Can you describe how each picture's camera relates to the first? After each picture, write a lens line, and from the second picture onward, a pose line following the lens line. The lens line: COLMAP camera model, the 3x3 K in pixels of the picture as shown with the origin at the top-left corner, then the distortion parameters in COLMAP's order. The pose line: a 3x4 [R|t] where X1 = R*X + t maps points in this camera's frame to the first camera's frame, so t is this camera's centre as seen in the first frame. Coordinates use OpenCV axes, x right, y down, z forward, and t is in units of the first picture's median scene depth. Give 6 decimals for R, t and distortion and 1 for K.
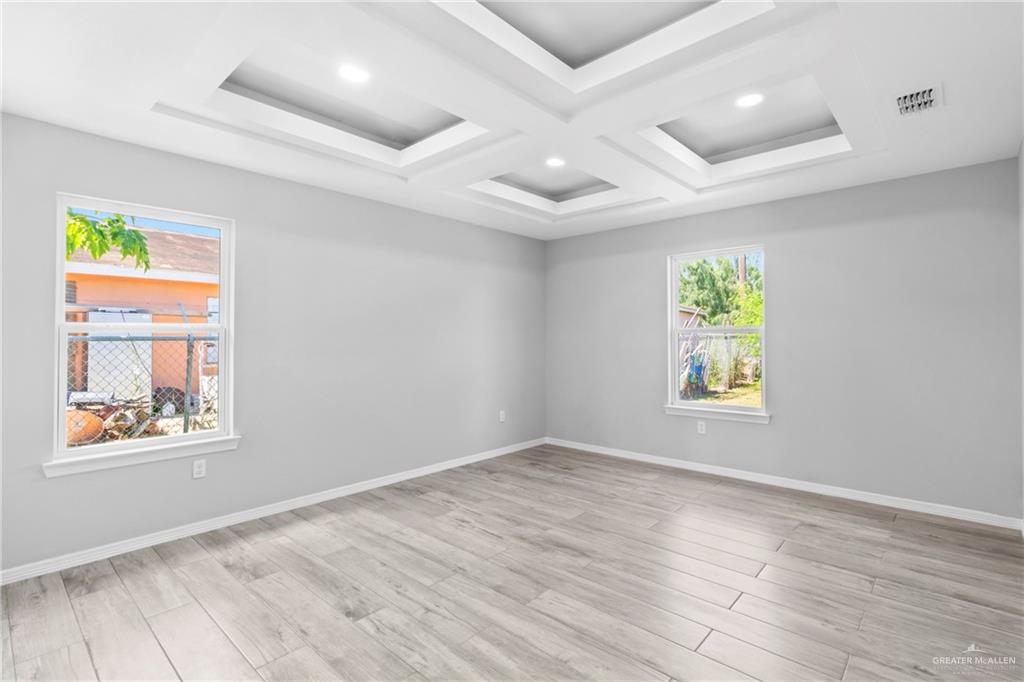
lens RADIAL K [[484.6, 0, 512.0], [0, 484.6, 337.1], [0, 0, 1]] dist [0.000629, 0.000139]
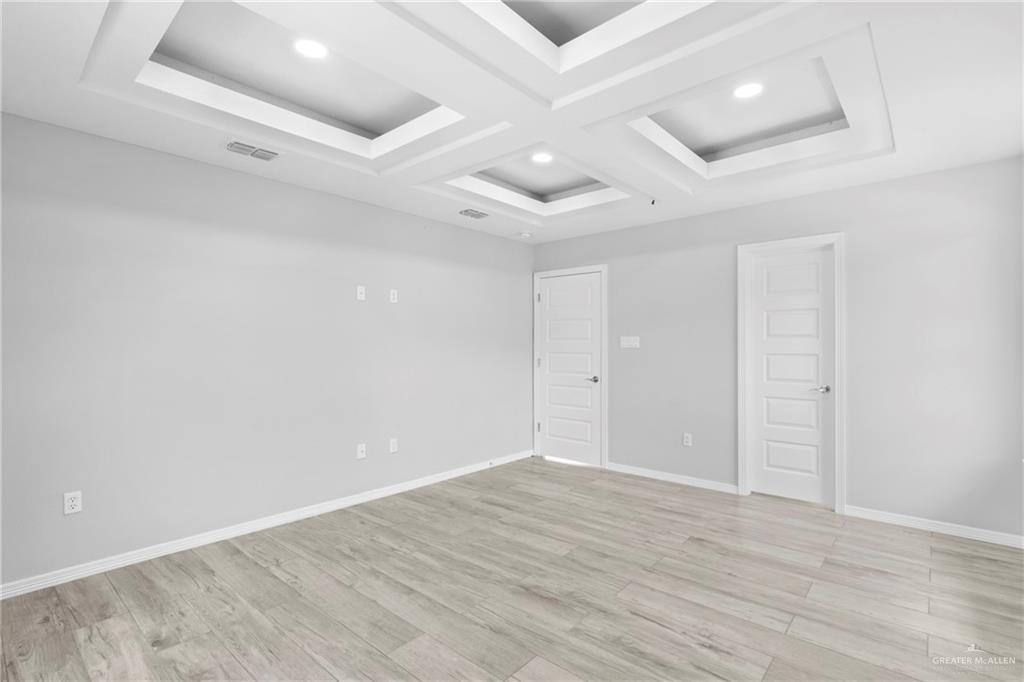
lens RADIAL K [[484.6, 0, 513.5], [0, 484.6, 344.2], [0, 0, 1]] dist [0.000629, 0.000139]
pose [[-0.999839, 0.006346, -0.016756, 0.196280], [0.006477, 0.999949, -0.007802, 0.004328], [0.016706, -0.007909, -0.999829, 2.017953]]
